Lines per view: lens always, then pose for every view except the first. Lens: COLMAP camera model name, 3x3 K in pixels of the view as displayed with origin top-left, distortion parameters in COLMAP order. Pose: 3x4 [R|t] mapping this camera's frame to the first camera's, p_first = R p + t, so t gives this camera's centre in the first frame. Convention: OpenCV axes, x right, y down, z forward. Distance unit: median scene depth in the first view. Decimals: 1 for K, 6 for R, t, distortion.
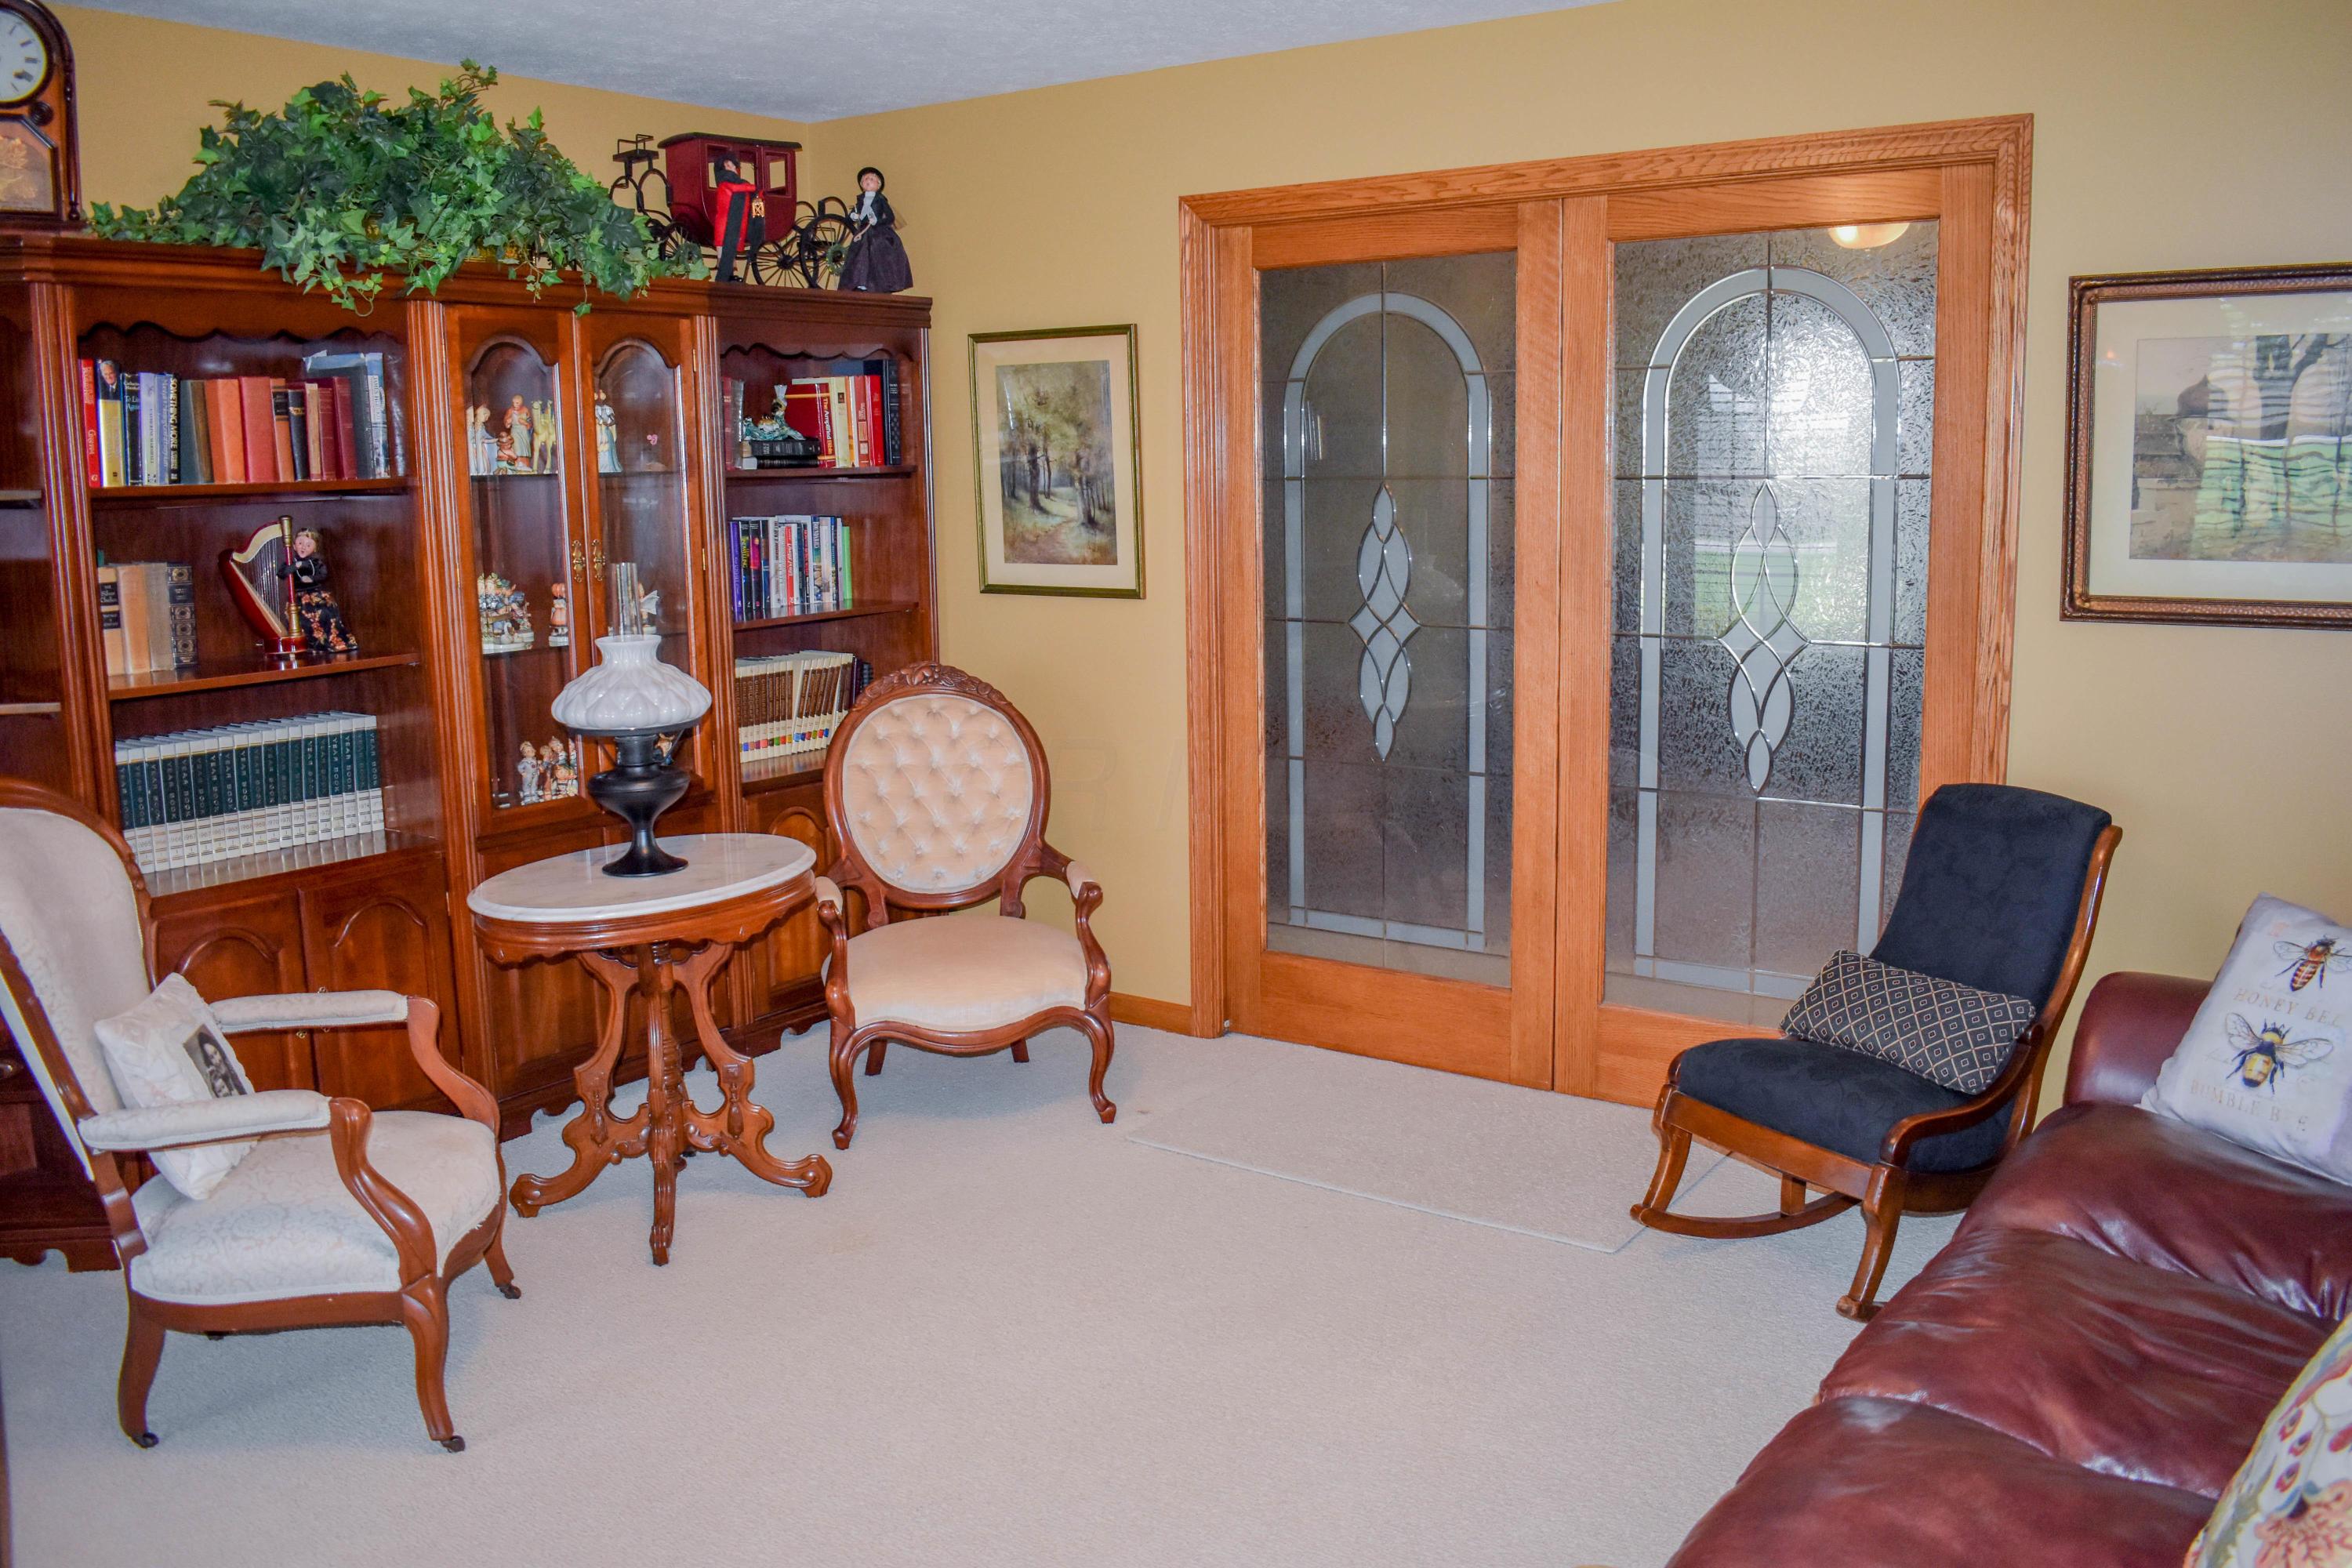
lens RADIAL K [[1846.8, 0, 1183.7], [0, 1846.8, 782.4], [0, 0, 1]] dist [-0.102590, 0.019020]
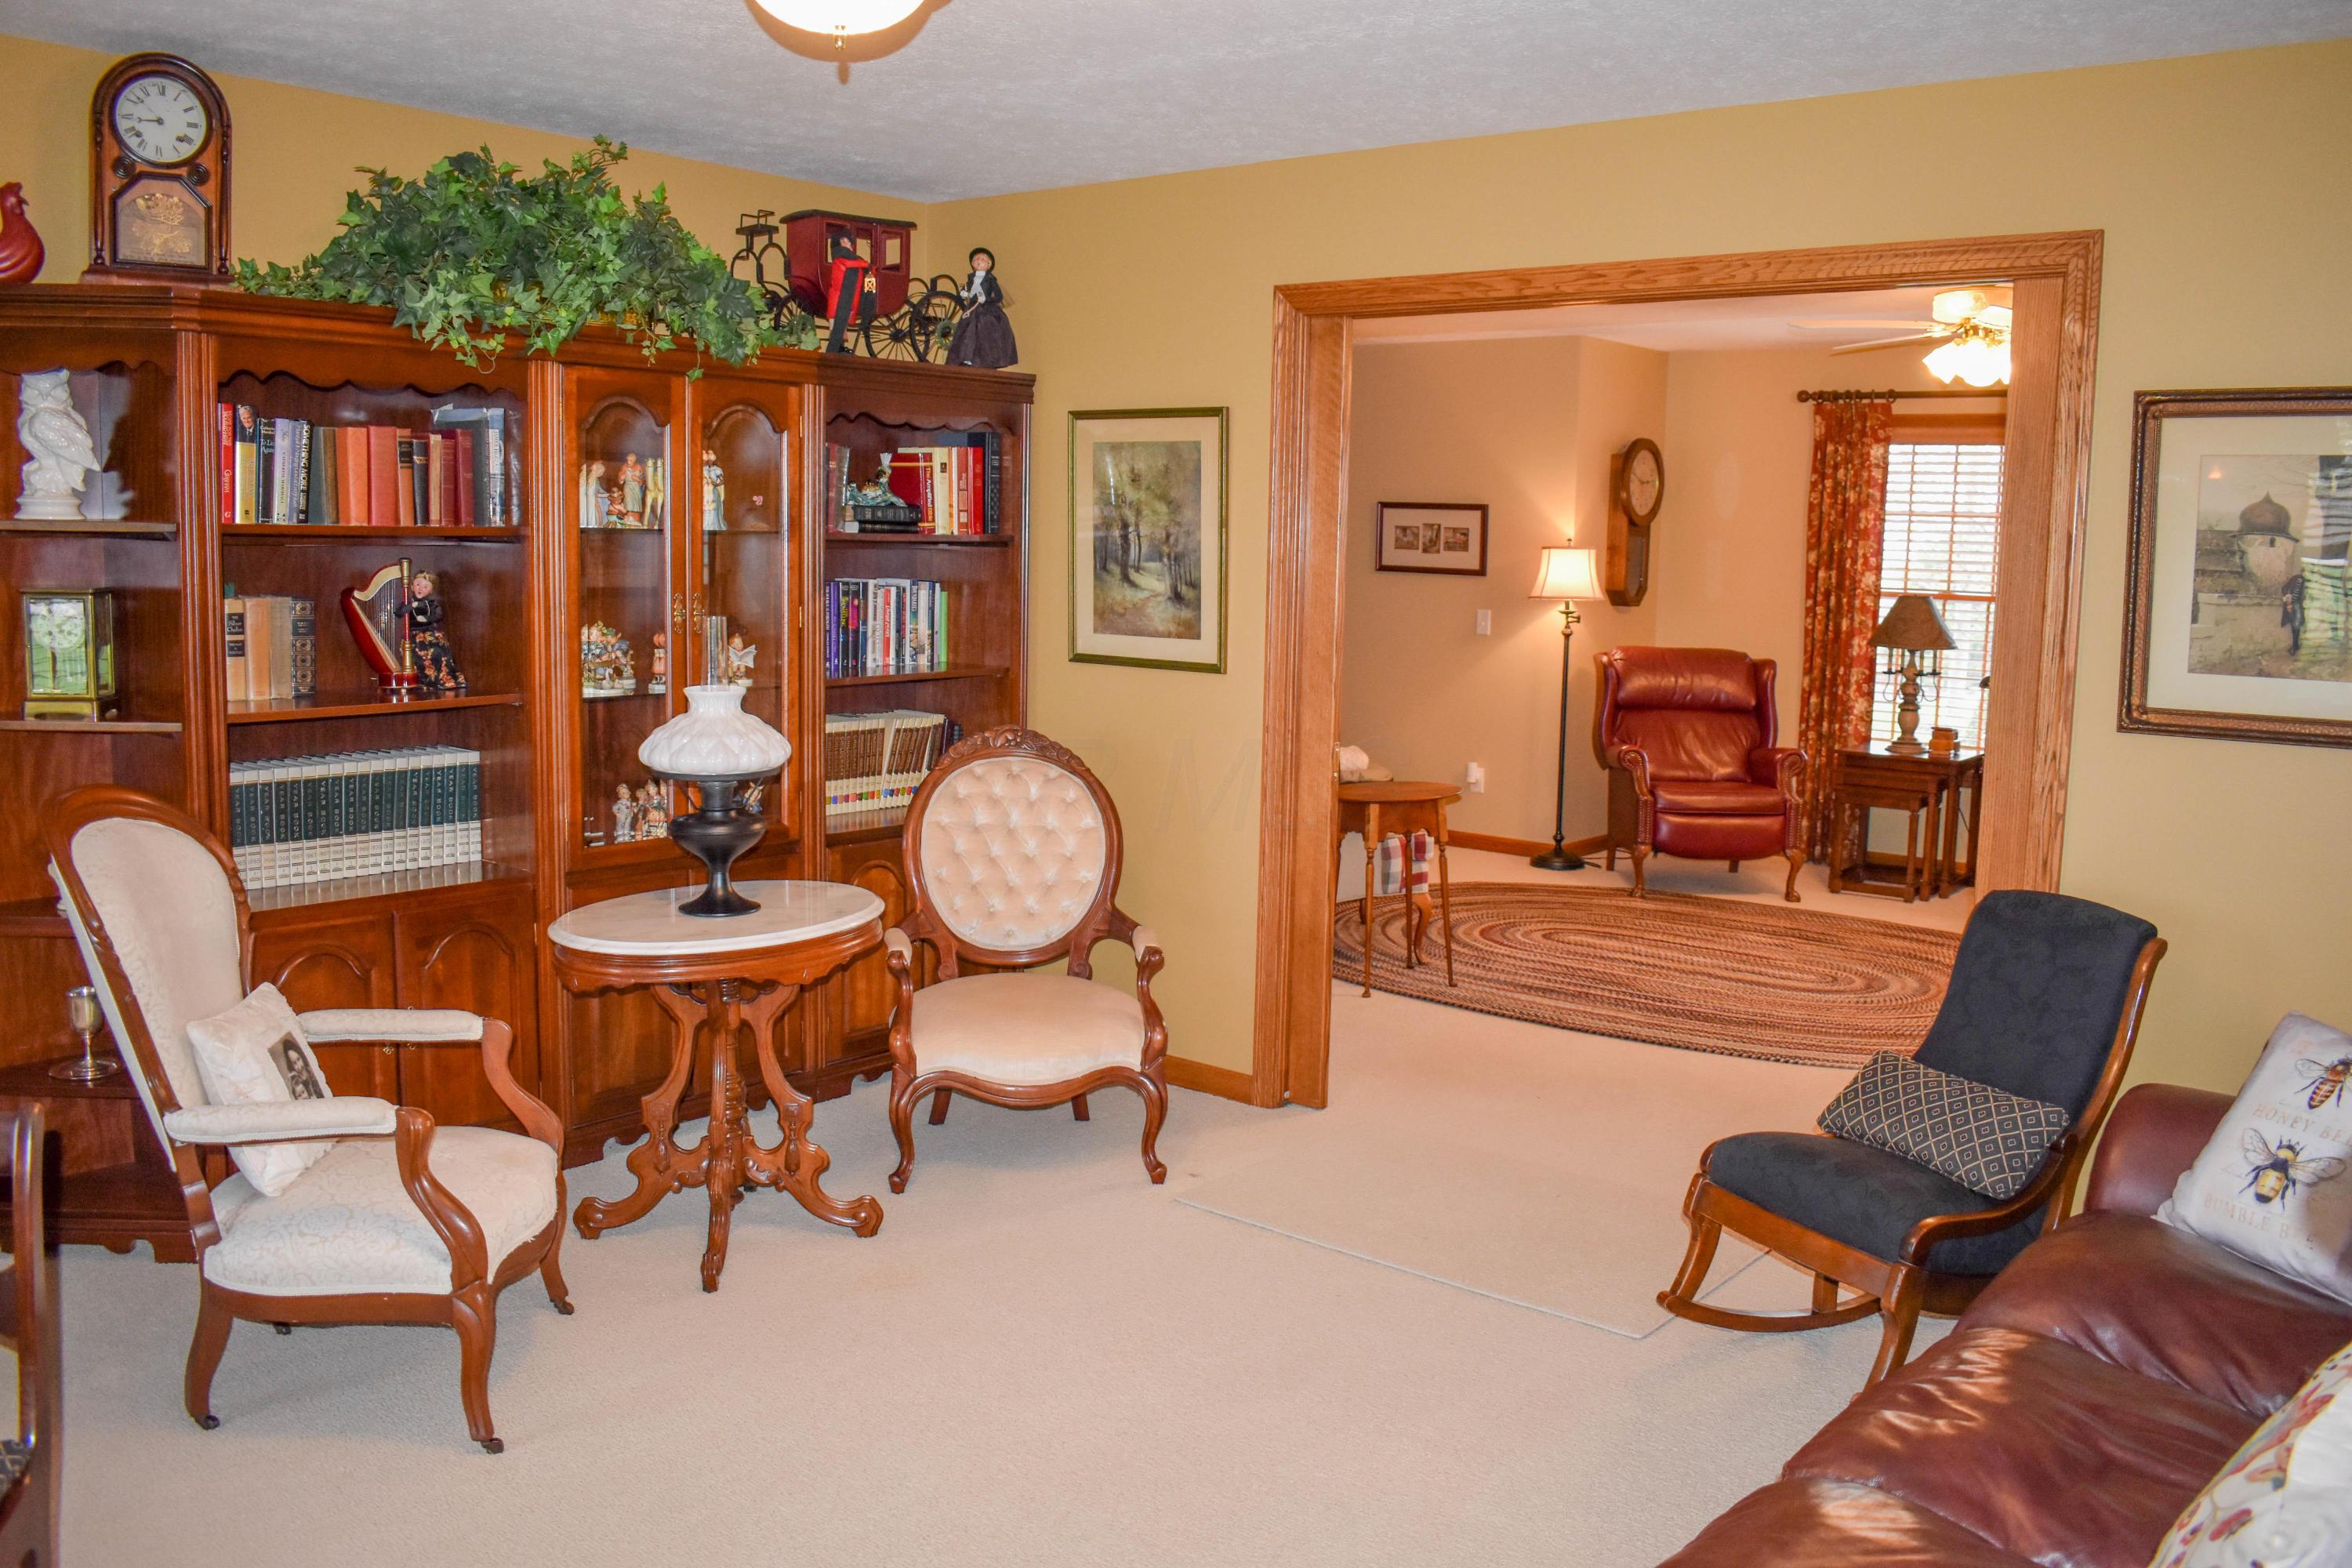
lens RADIAL K [[1846.8, 0, 1189.5], [0, 1846.8, 786.3], [0, 0, 1]] dist [-0.102590, 0.019020]
pose [[0.996825, 0.046362, -0.064728, 0.037588], [-0.048889, 0.998080, -0.038026, 0.003771], [0.062841, 0.041070, 0.997178, -0.027829]]
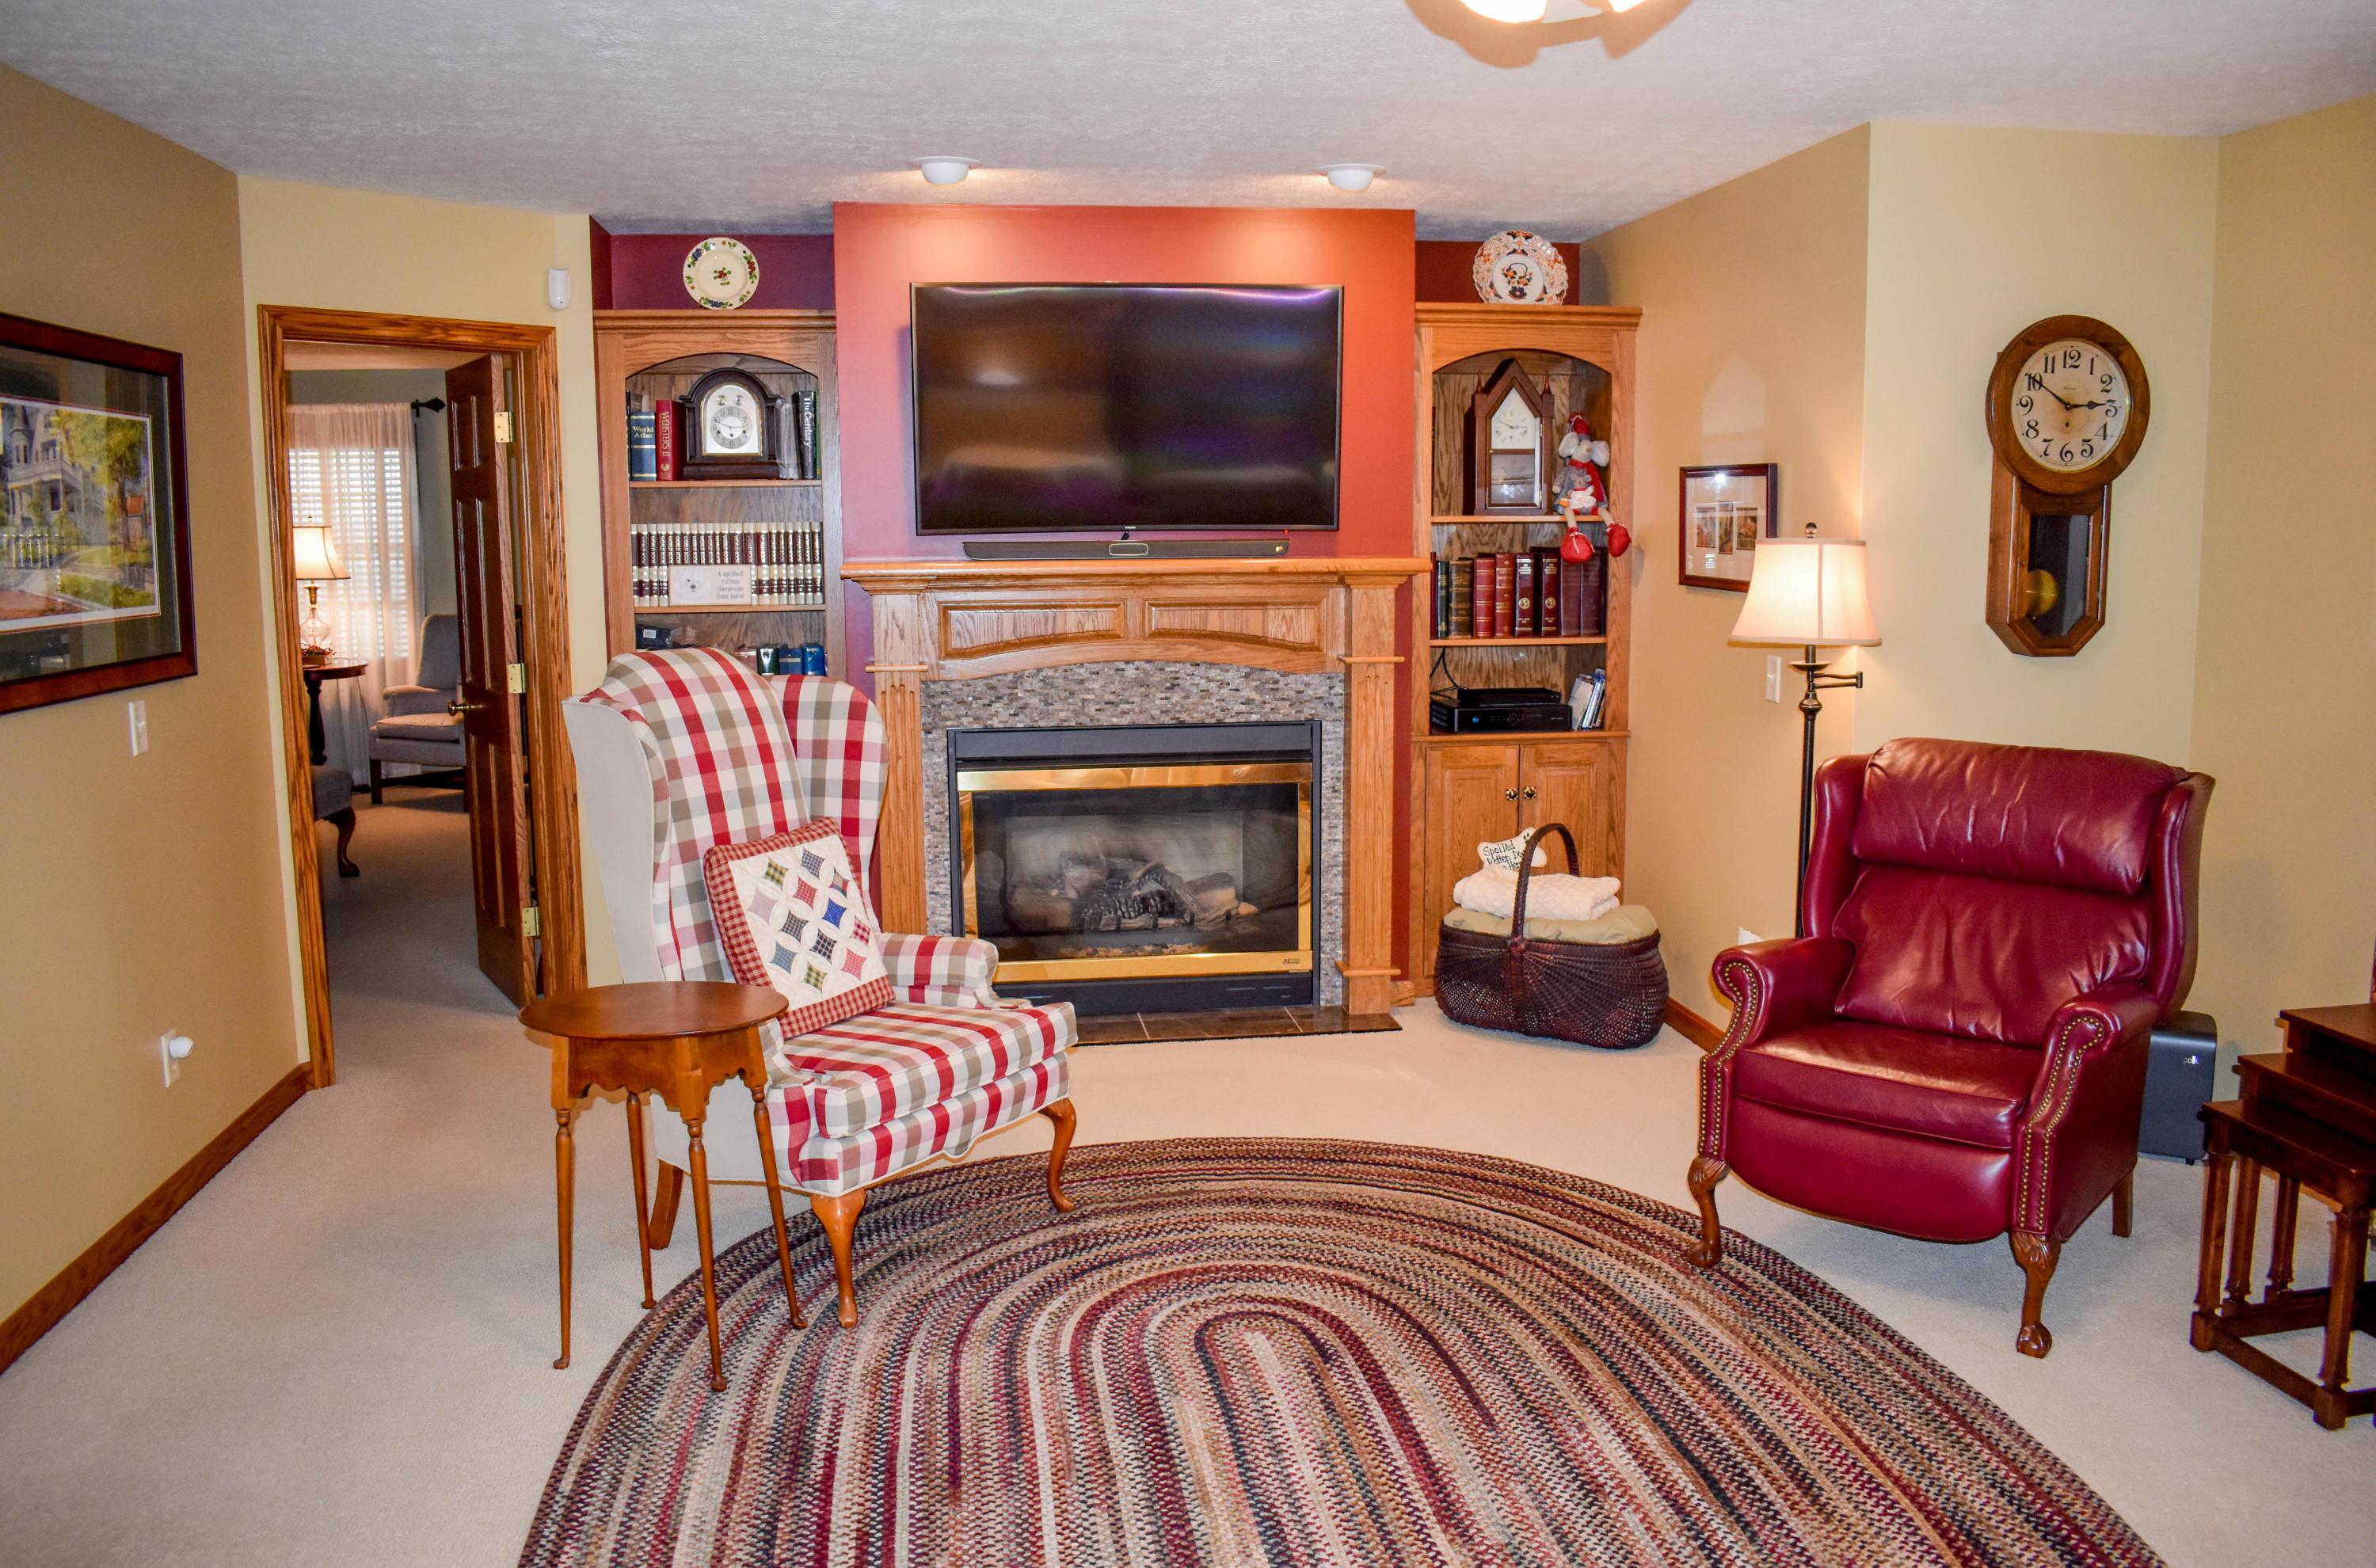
lens RADIAL K [[1865.6, 0, 1186.9], [0, 1865.6, 797.6], [0, 0, 1]] dist [-0.102590, 0.019020]
pose [[0.685909, 0.117547, -0.718131, 0.483227], [-0.127539, 0.991011, 0.040396, -0.115860], [0.716424, 0.063882, 0.694735, 0.569656]]
